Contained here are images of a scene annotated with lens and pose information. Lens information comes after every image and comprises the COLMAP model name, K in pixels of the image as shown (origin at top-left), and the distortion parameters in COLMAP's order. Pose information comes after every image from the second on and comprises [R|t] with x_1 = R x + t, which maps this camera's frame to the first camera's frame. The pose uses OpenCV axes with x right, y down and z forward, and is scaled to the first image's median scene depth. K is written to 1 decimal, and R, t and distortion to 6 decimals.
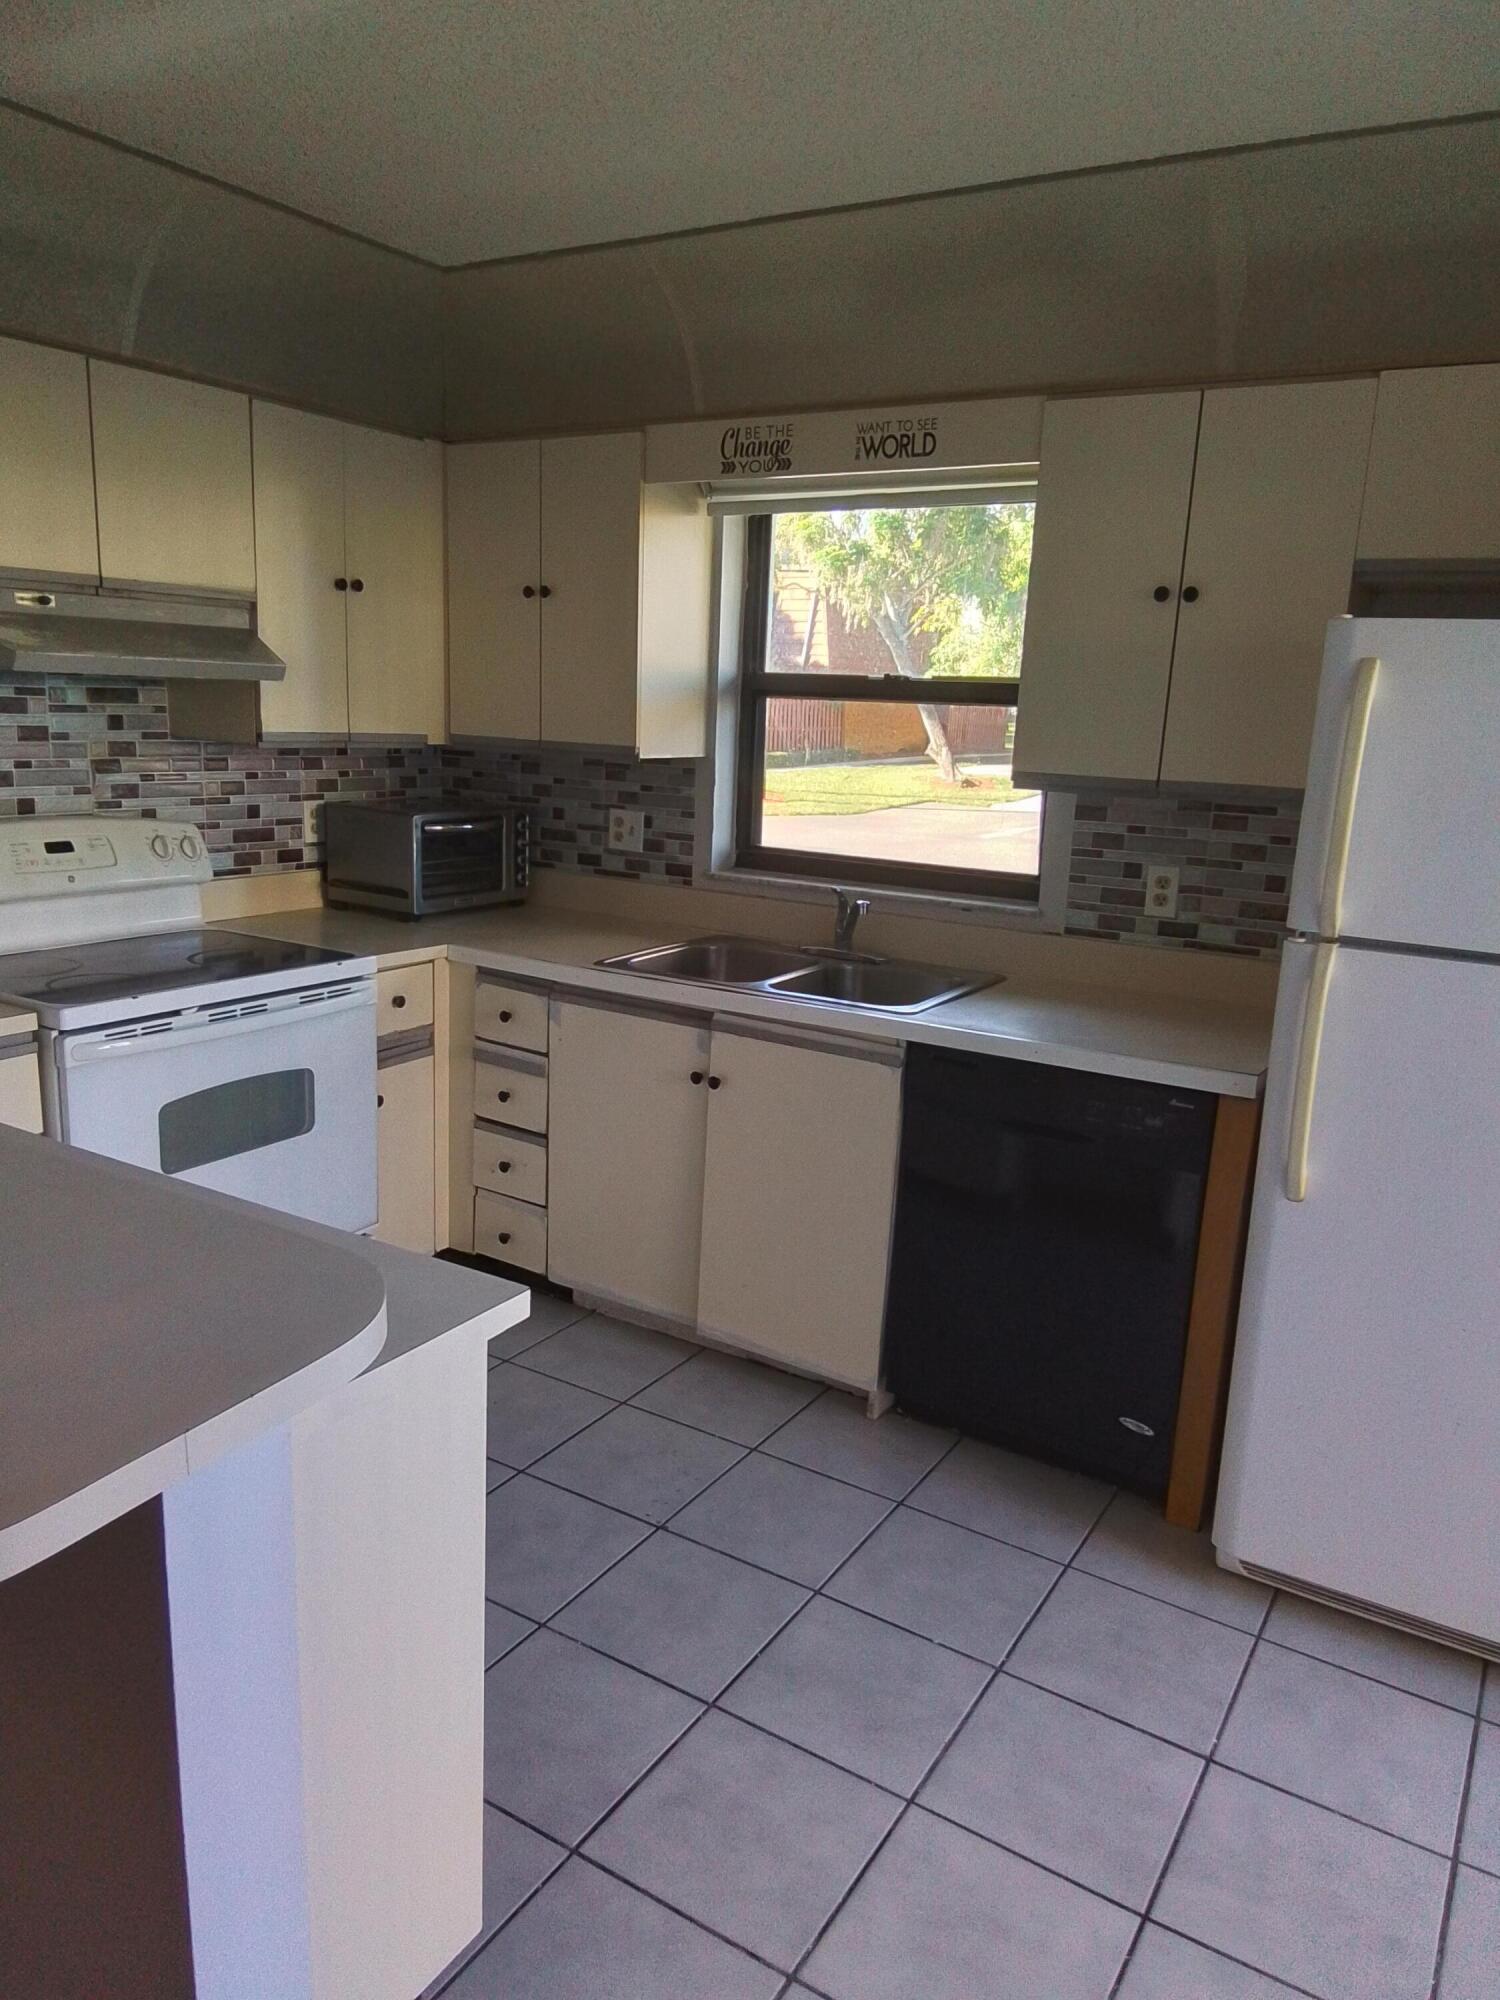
lens RADIAL K [[1407.3, 0, 756.8], [0, 1407.3, 995.3], [0, 0, 1]] dist [0.101602, -0.095607]
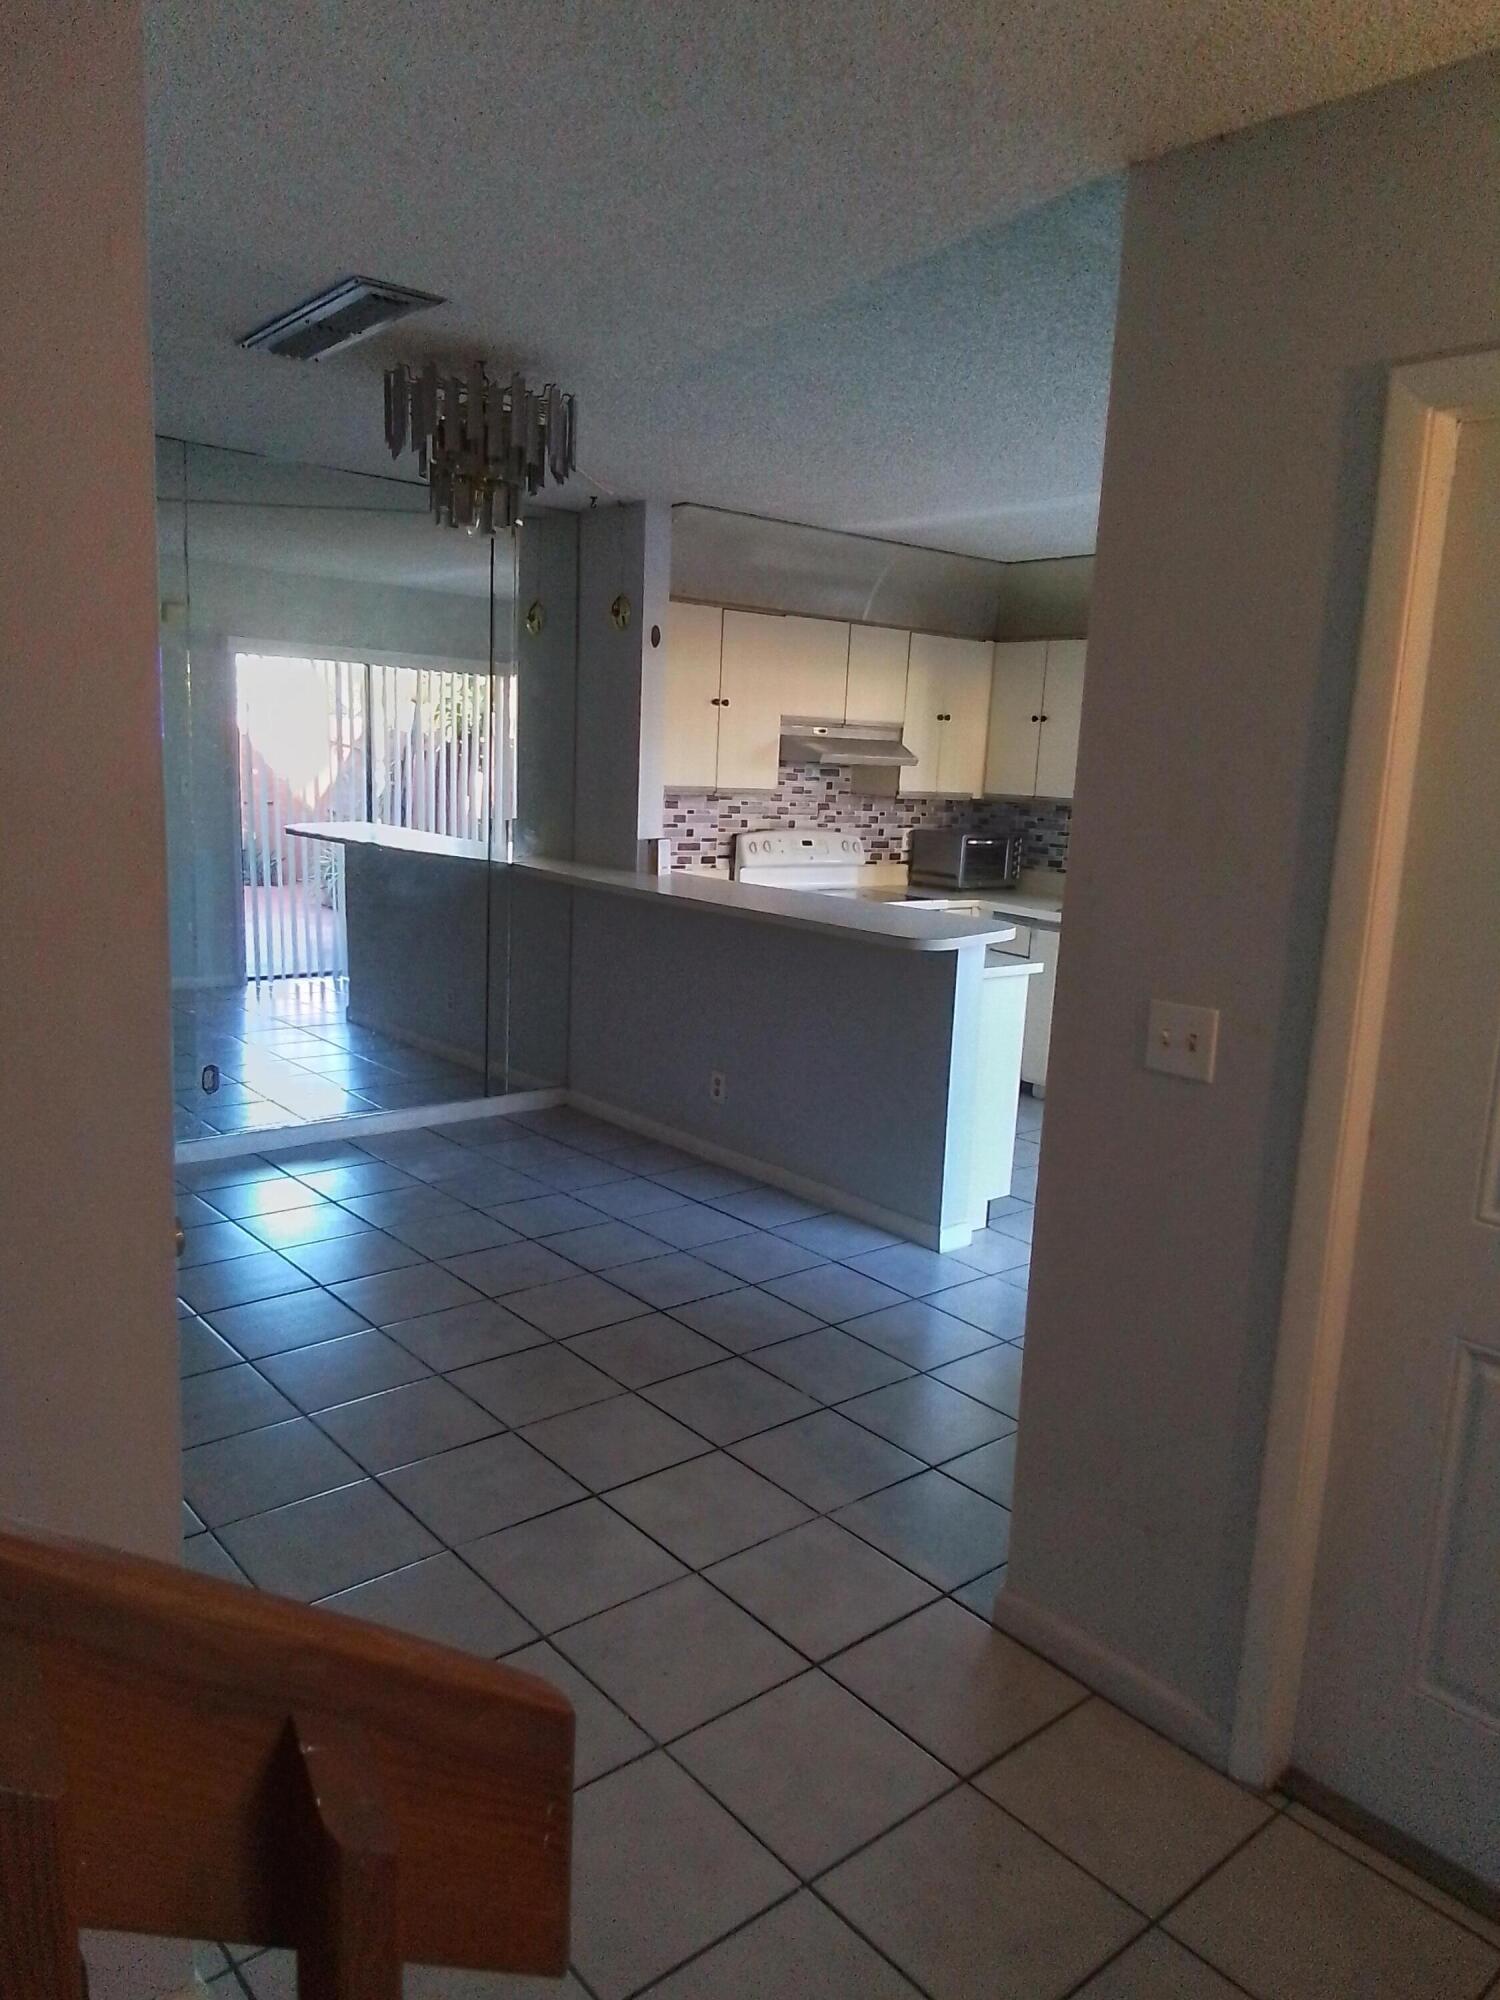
lens RADIAL K [[1407.3, 0, 756.8], [0, 1407.3, 995.3], [0, 0, 1]] dist [0.101602, -0.095607]
pose [[0.953281, 0.058794, -0.296310, 0.067031], [-0.074022, 0.996437, -0.040430, 0.185213], [0.292877, 0.060474, 0.954236, -0.879284]]
